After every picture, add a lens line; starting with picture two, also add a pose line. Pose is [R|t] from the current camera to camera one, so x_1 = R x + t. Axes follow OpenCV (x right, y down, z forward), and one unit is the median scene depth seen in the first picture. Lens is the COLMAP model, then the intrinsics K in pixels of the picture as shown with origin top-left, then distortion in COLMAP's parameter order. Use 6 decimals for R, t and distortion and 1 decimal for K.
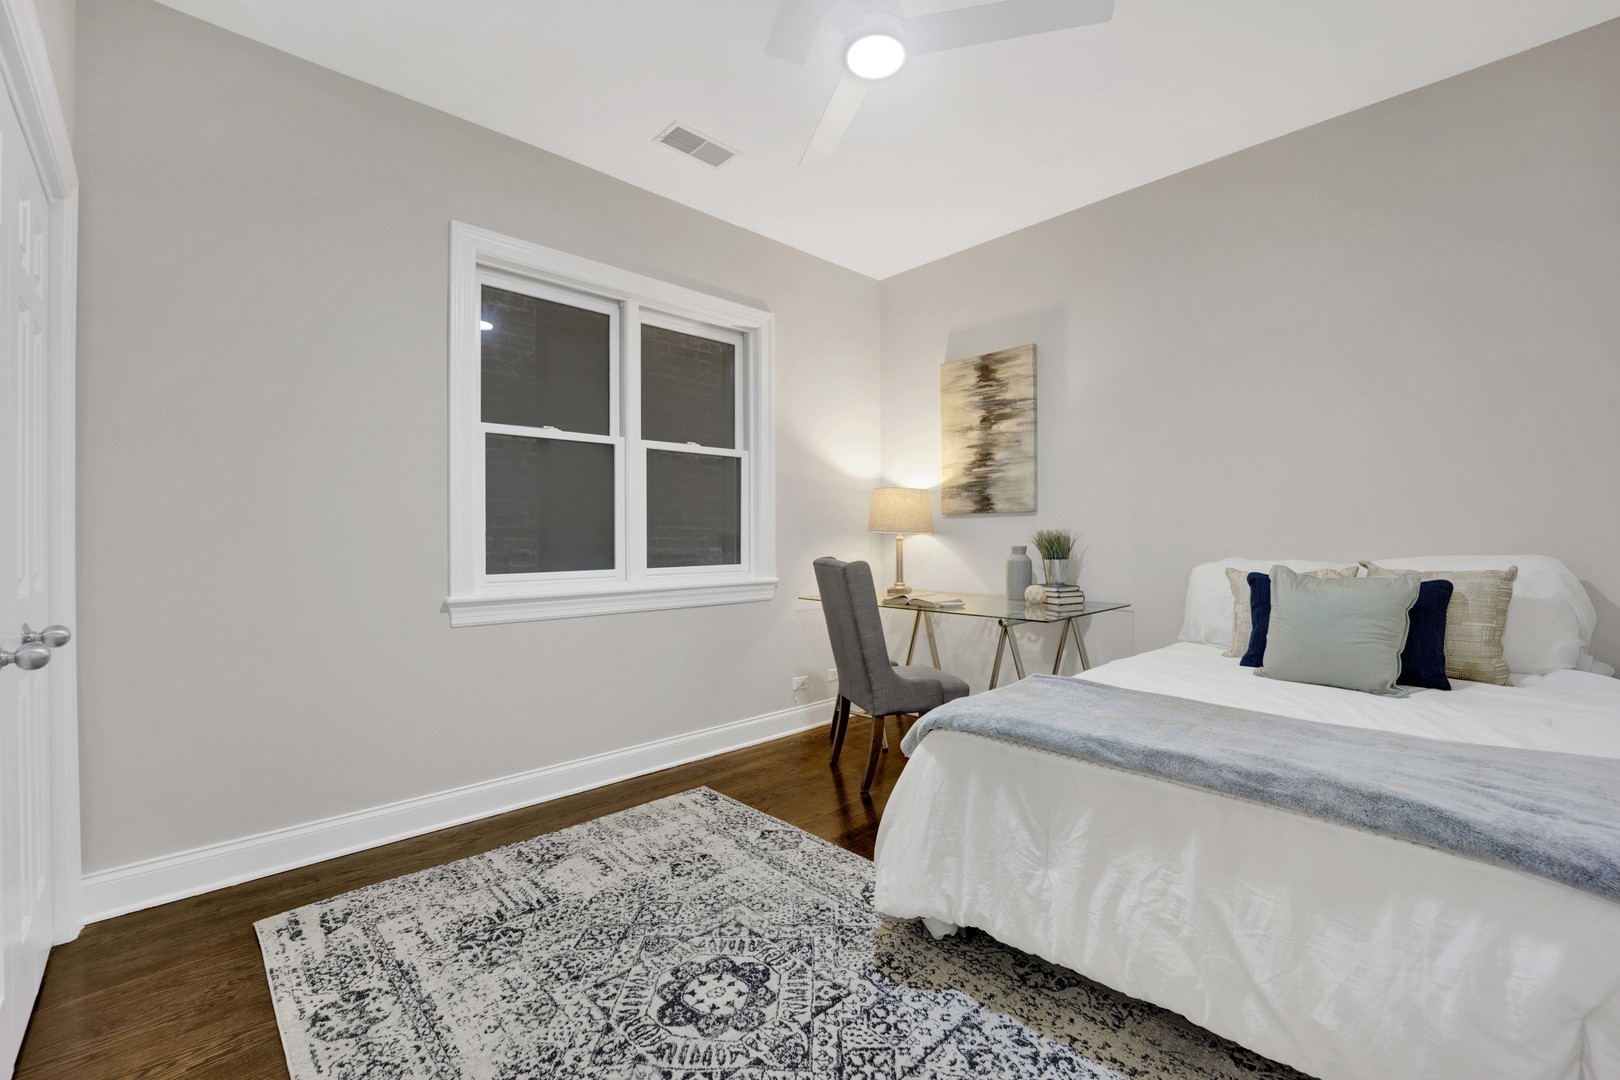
lens RADIAL K [[668.1, 0, 811.3], [0, 668.1, 543.3], [0, 0, 1]] dist [-0.022994, -0.000253]
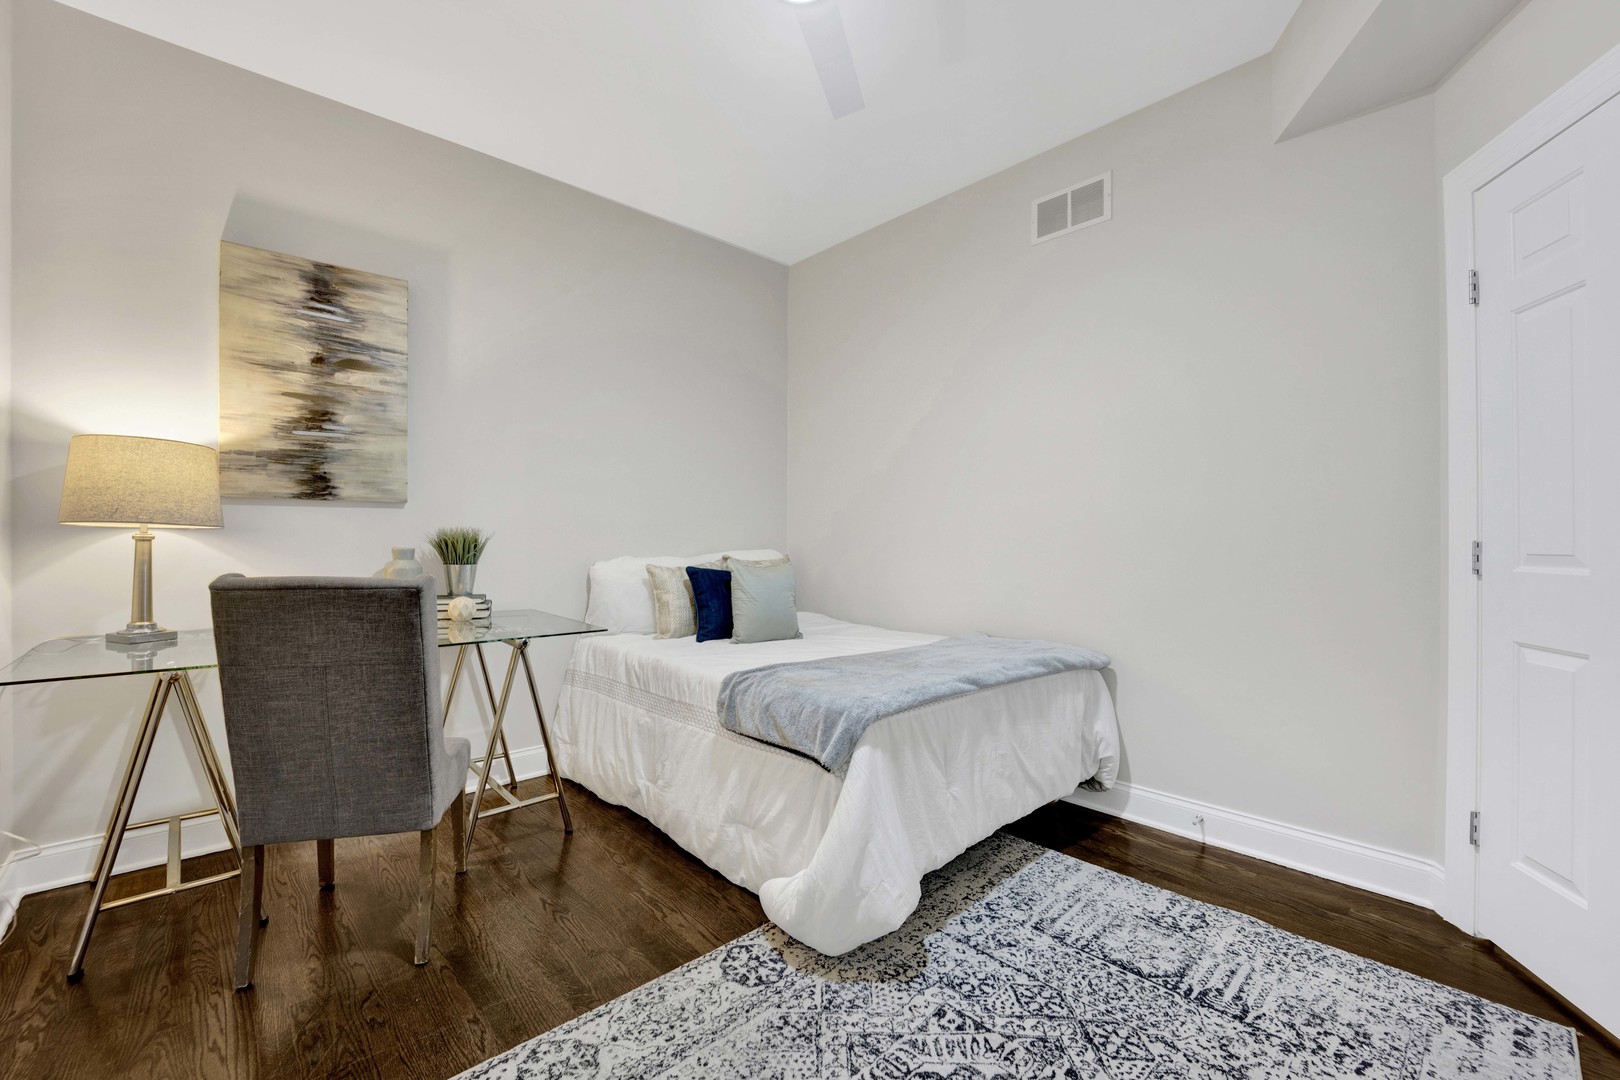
lens RADIAL K [[668.1, 0, 810.1], [0, 668.1, 543.2], [0, 0, 1]] dist [-0.022994, -0.000253]
pose [[0.027007, -0.005215, 0.999622, -0.392660], [0.008129, 0.999954, 0.004997, -0.001582], [-0.999602, 0.007991, 0.027048, 0.502651]]
